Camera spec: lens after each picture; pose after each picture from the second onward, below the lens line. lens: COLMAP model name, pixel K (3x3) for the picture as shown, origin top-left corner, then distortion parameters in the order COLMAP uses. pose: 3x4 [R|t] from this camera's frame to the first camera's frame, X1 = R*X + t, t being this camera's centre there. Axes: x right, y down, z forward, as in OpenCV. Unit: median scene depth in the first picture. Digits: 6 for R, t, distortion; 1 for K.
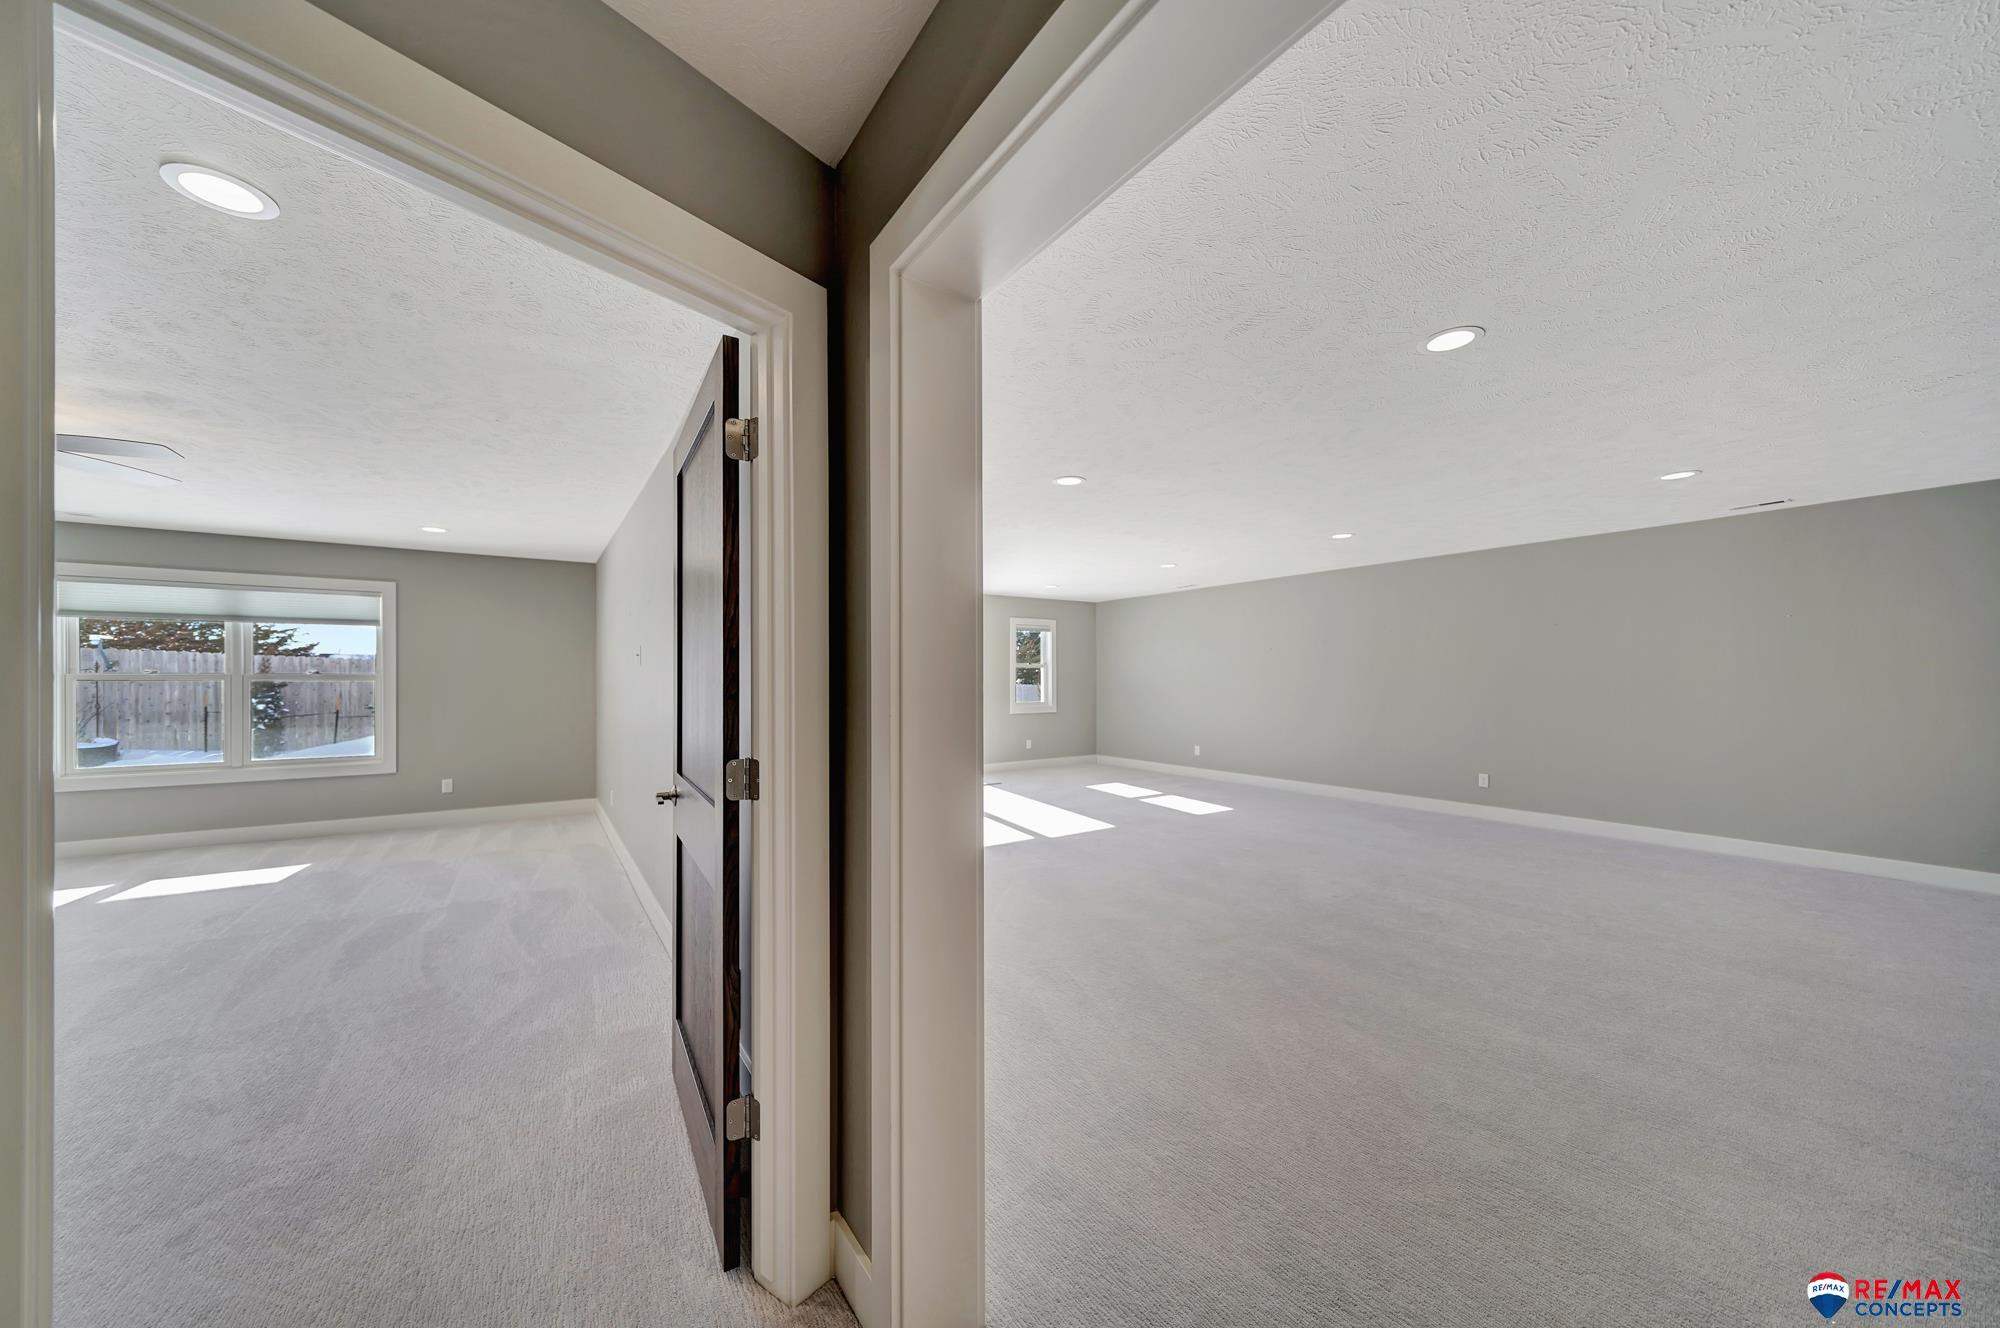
lens RADIAL K [[681.3, 0, 996.6], [0, 681.3, 675.6], [0, 0, 1]] dist [-0.001722, -0.000042]
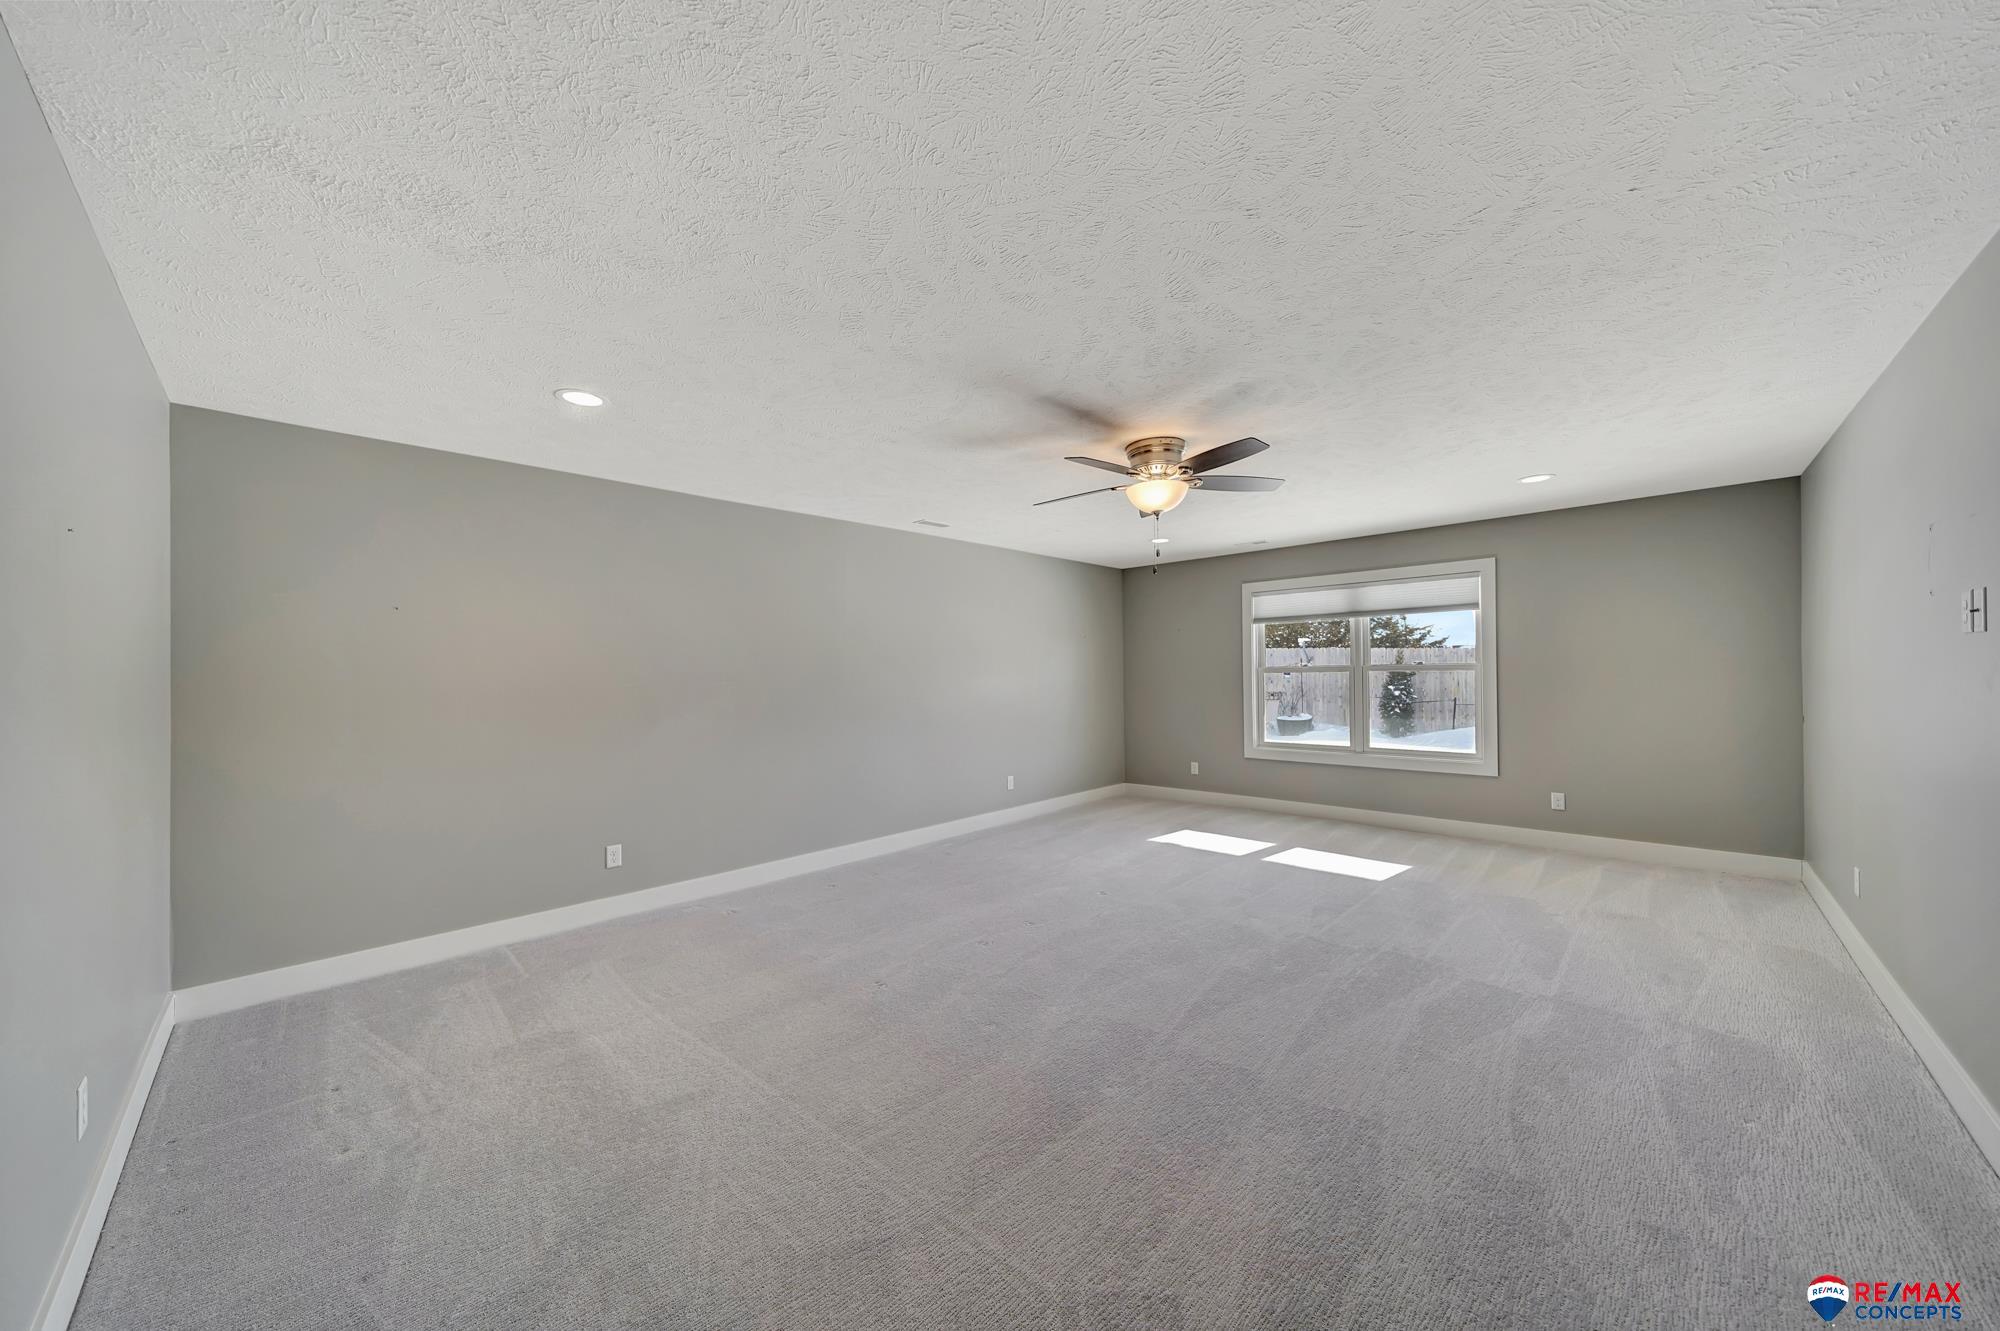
lens RADIAL K [[681.3, 0, 996.6], [0, 681.3, 677.1], [0, 0, 1]] dist [-0.001722, -0.000042]
pose [[0.195847, 0.002312, -0.980632, -0.154832], [0.018473, 0.999811, 0.006046, -0.001194], [0.980460, -0.019300, 0.195768, 0.202760]]
